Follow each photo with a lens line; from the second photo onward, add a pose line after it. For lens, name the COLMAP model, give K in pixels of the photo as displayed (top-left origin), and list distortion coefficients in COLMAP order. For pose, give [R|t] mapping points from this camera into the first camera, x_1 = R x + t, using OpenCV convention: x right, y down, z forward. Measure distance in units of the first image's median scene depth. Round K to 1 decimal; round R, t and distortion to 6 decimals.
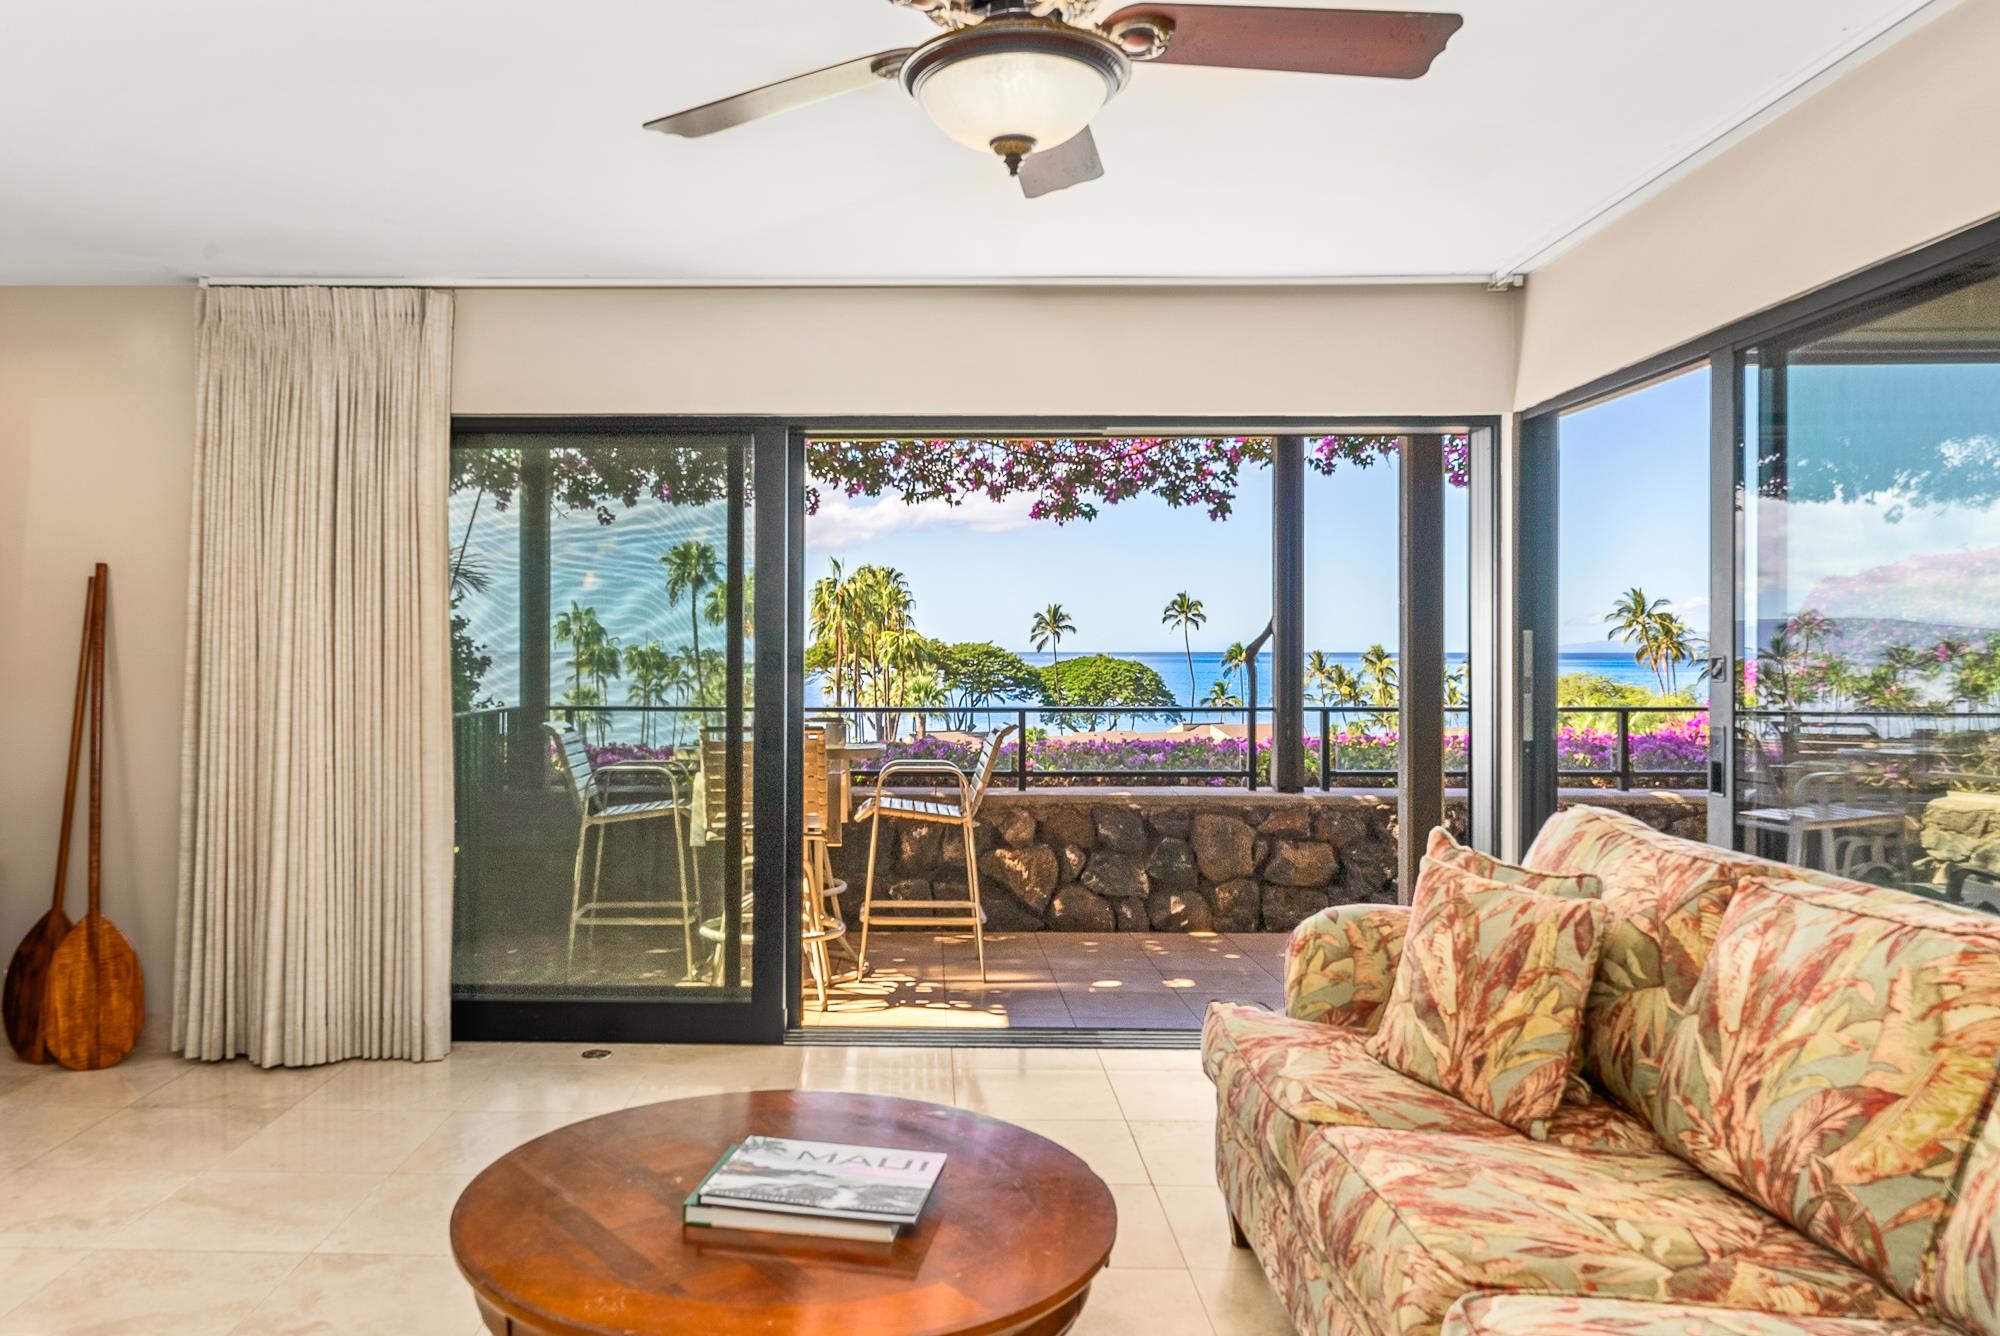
lens RADIAL K [[1410.0, 0, 911.6], [0, 1410.0, 650.4], [0, 0, 1]] dist [0.012291, -0.009198]
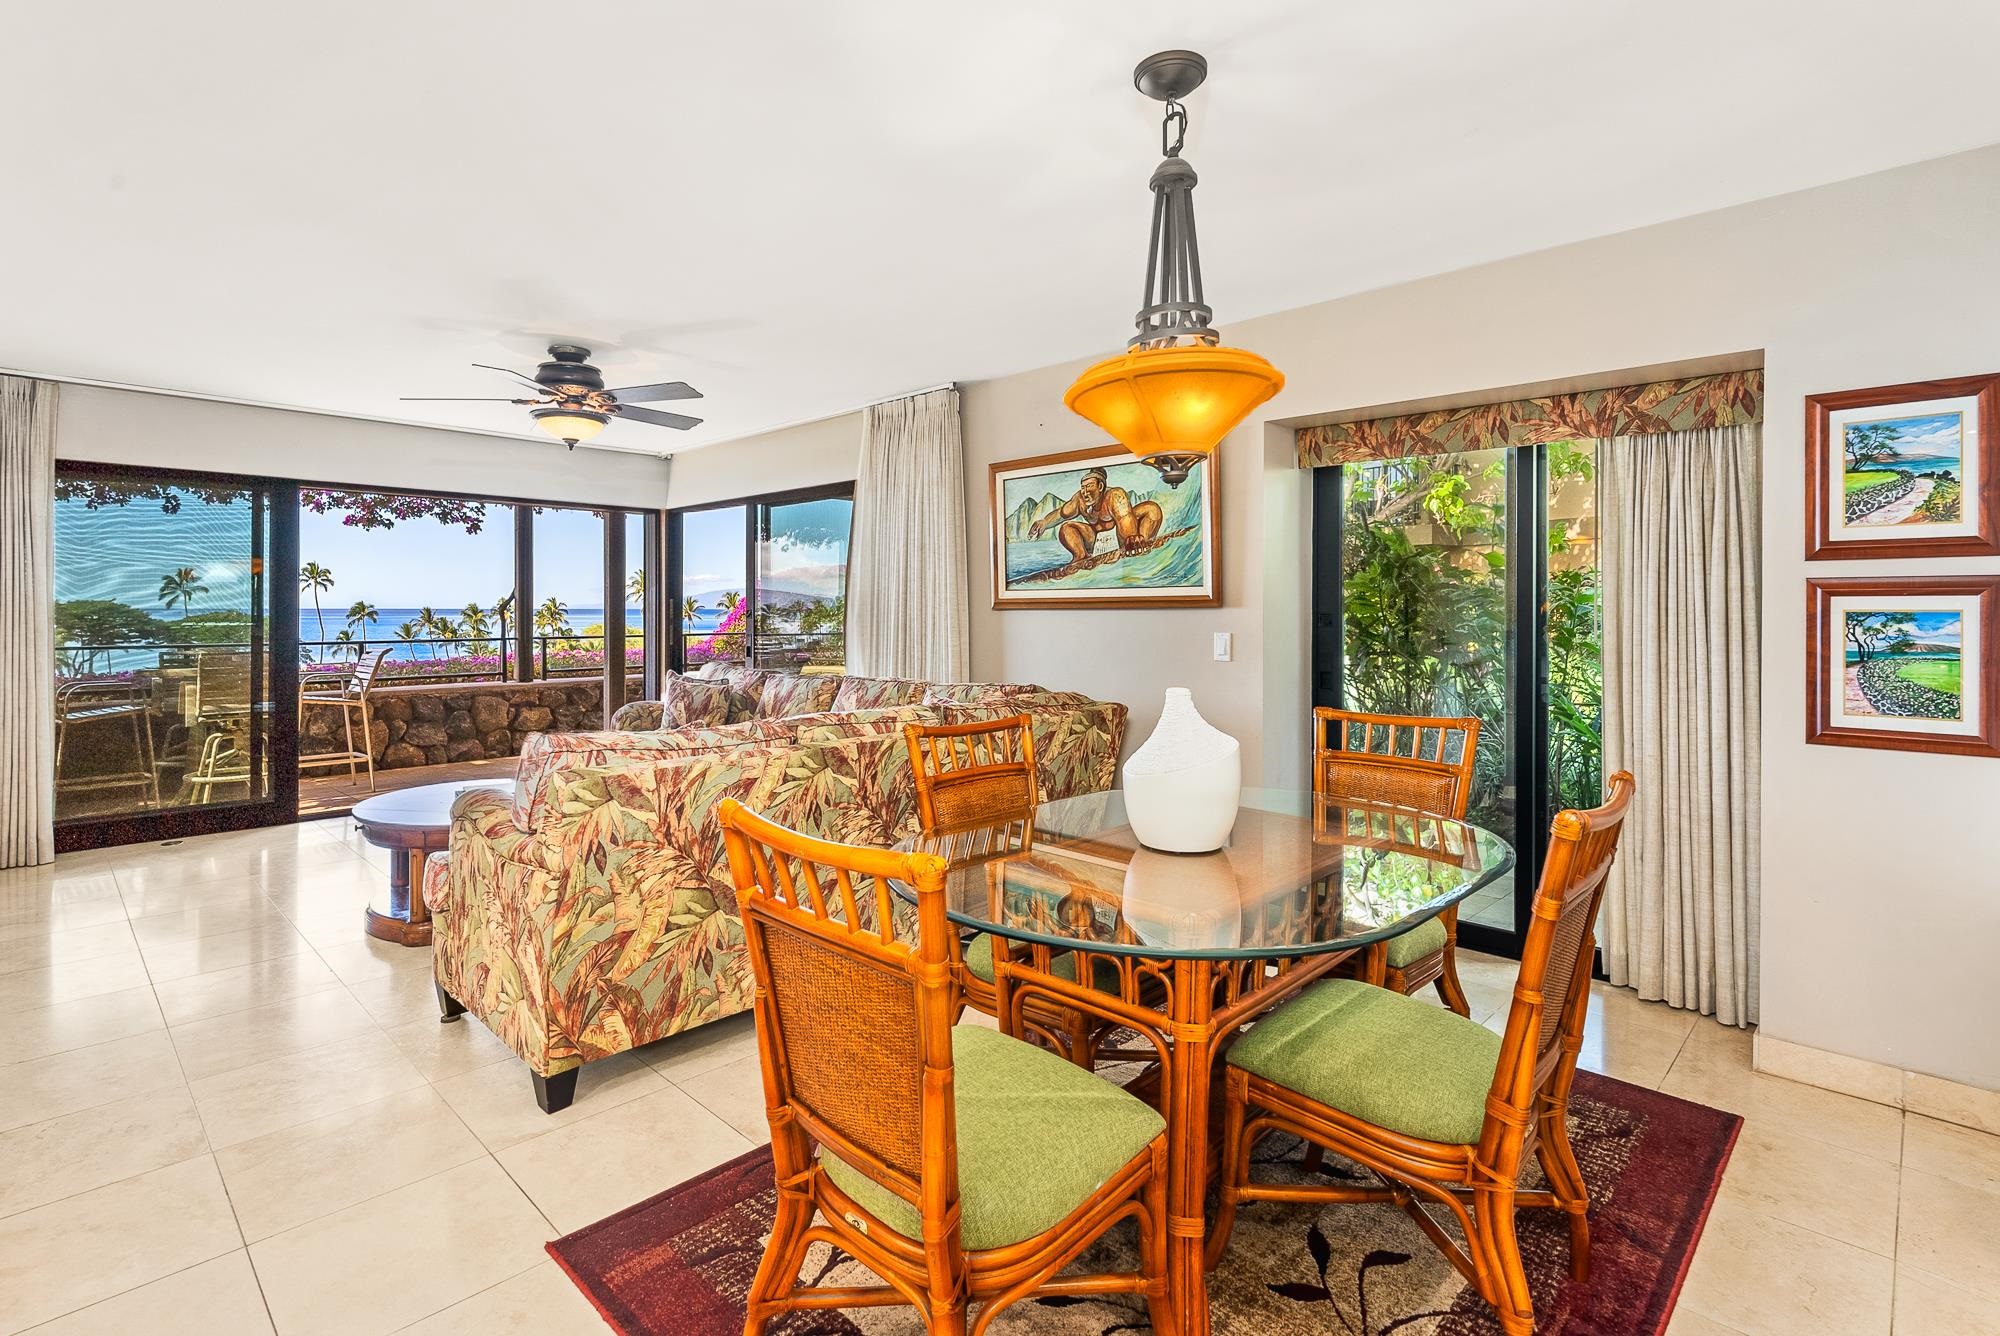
lens RADIAL K [[959.4, 0, 952.5], [0, 959.4, 608.1], [0, 0, 1]] dist [-0.010156, 0.005004]
pose [[0.700099, 0.002599, 0.714041, -0.393374], [-0.002379, 0.999996, -0.001308, 0.002187], [-0.714042, -0.000783, 0.700103, -0.487654]]
